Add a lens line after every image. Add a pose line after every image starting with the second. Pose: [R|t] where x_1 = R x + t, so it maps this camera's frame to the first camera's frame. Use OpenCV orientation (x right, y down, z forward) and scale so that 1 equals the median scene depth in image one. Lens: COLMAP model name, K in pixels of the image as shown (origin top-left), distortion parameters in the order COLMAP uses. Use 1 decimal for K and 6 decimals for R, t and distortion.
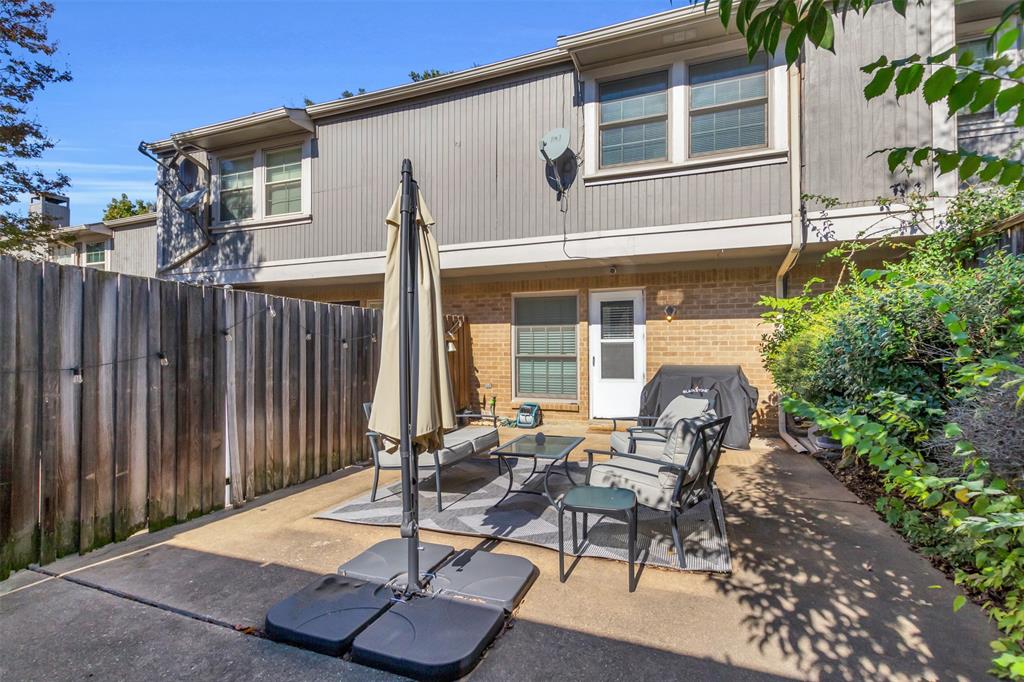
lens RADIAL K [[471.4, 0, 512.2], [0, 471.4, 342.8], [0, 0, 1]] dist [0.002669, -0.001357]
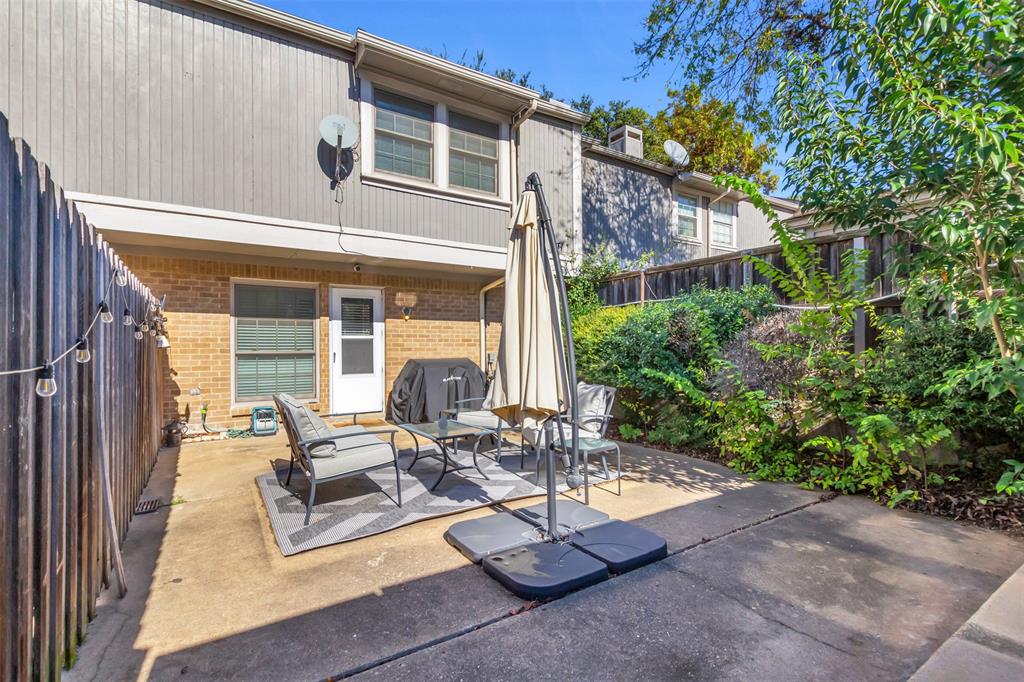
lens RADIAL K [[471.4, 0, 511.2], [0, 471.4, 344.9], [0, 0, 1]] dist [0.002669, -0.001357]
pose [[0.595732, 0.004708, 0.803169, -0.450649], [-0.007090, 0.999975, -0.000603, 0.012250], [-0.803152, -0.005335, 0.595750, 0.133948]]
